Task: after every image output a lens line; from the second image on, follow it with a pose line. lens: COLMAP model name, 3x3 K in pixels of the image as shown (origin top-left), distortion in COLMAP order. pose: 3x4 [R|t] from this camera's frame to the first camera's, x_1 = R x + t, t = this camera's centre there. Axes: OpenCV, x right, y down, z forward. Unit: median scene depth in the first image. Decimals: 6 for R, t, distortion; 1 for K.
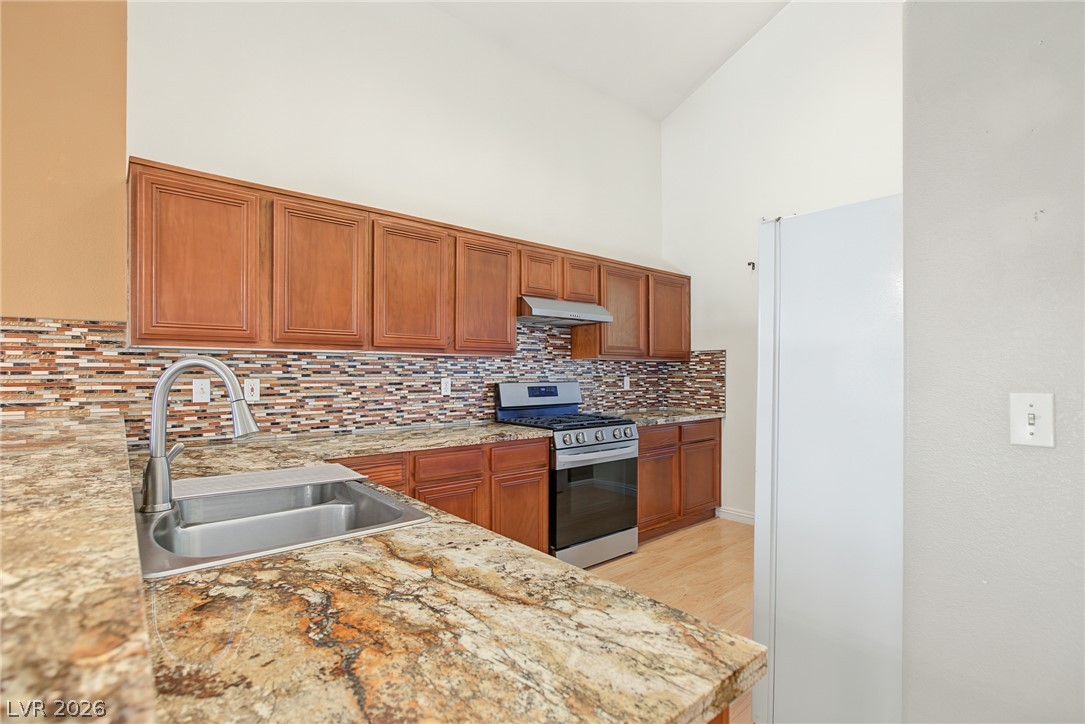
lens RADIAL K [[507.6, 0, 544.1], [0, 507.6, 368.2], [0, 0, 1]] dist [-0.015000, 0.006014]
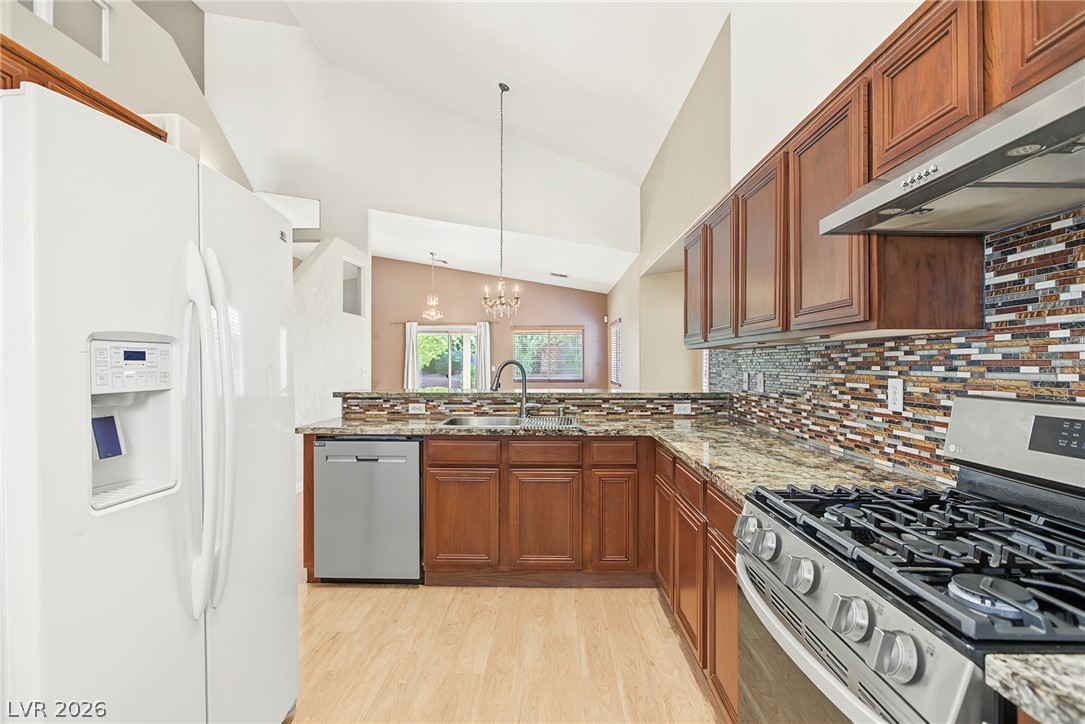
lens RADIAL K [[507.6, 0, 541.1], [0, 507.6, 362.6], [0, 0, 1]] dist [-0.015000, 0.006014]
pose [[-0.657453, -0.002541, -0.753491, 0.441779], [0.003298, 0.999975, -0.006249, 0.004684], [0.753488, -0.006593, -0.657429, 1.063927]]
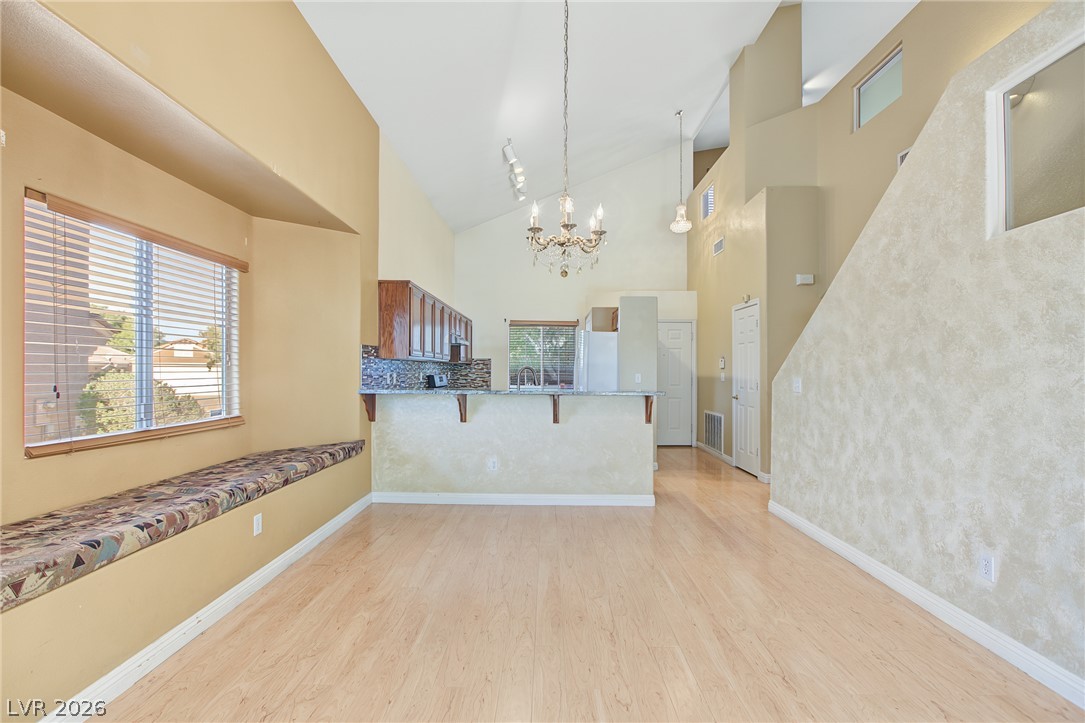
lens RADIAL K [[507.6, 0, 537.0], [0, 507.6, 363.2], [0, 0, 1]] dist [-0.015000, 0.006014]
pose [[0.654706, 0.016958, 0.755693, -1.448457], [-0.014500, 0.999846, -0.009875, -0.000381], [-0.755744, -0.004492, 0.654852, -0.669419]]
